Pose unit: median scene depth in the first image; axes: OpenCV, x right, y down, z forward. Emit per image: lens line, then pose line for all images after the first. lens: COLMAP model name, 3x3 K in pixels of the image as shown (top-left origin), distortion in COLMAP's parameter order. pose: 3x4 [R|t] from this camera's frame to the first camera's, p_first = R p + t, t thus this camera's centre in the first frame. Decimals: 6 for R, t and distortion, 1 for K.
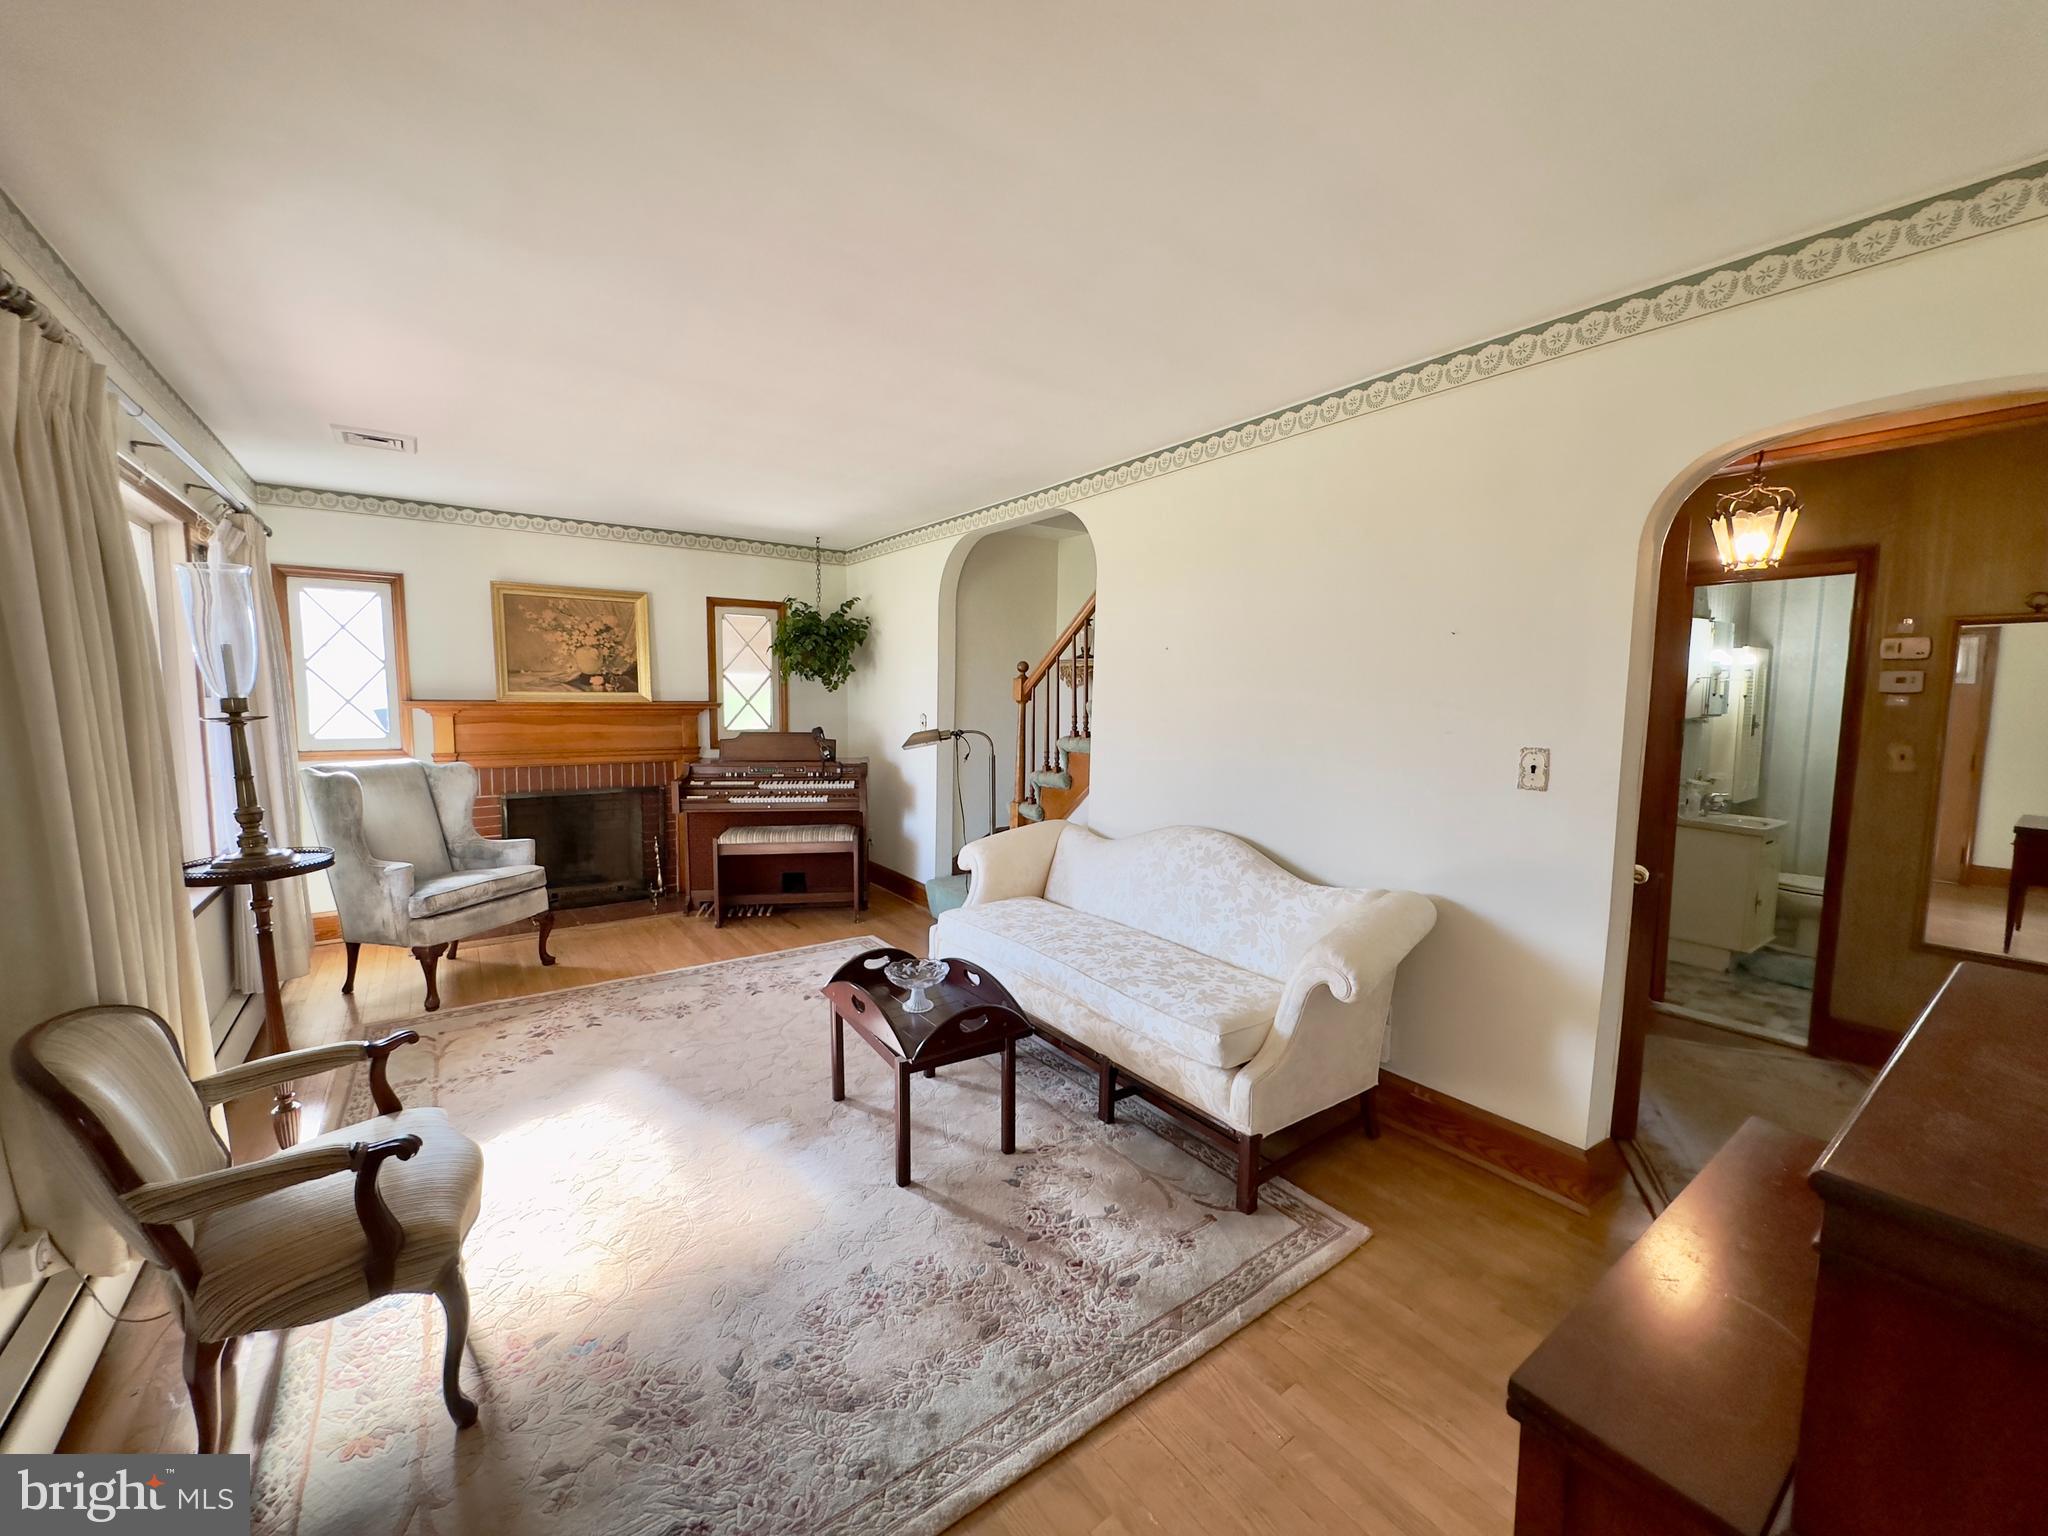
lens RADIAL K [[814.6, 0, 1023.6], [0, 814.6, 776.4], [0, 0, 1]] dist [-0.002332, 0.000238]
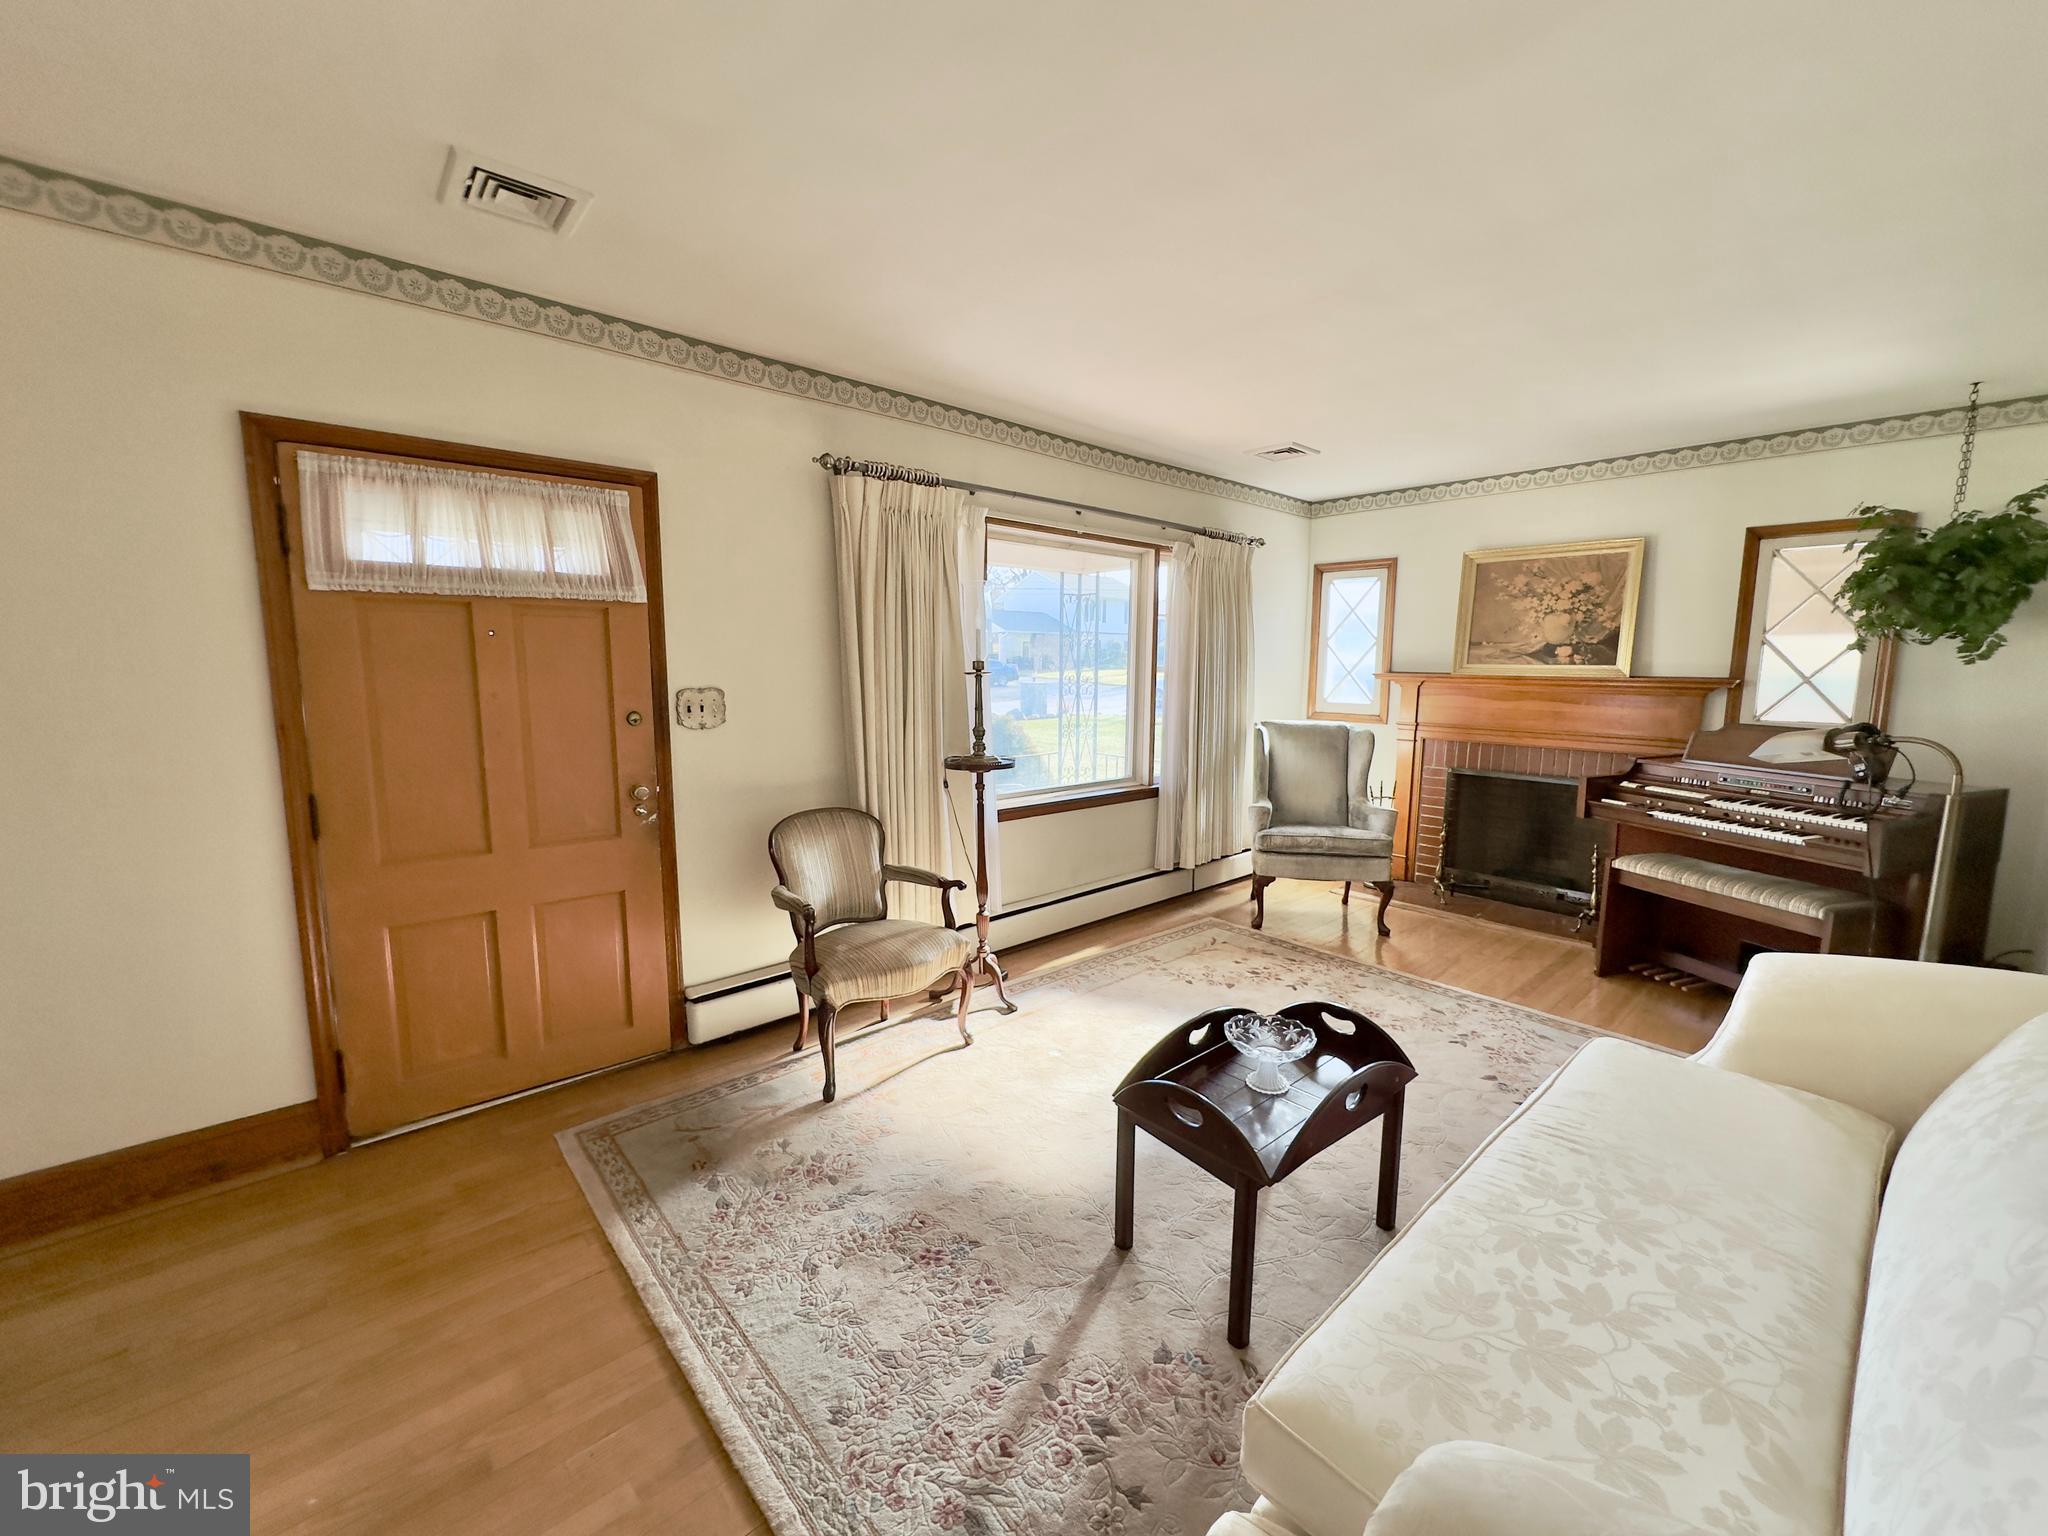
lens RADIAL K [[814.6, 0, 1022.6], [0, 814.6, 771.3], [0, 0, 1]] dist [-0.002332, 0.000238]
pose [[0.110451, 0.124457, -0.986058, 0.297404], [-0.110204, 0.987544, 0.112300, -0.028613], [0.987753, 0.096264, 0.122791, 0.373592]]
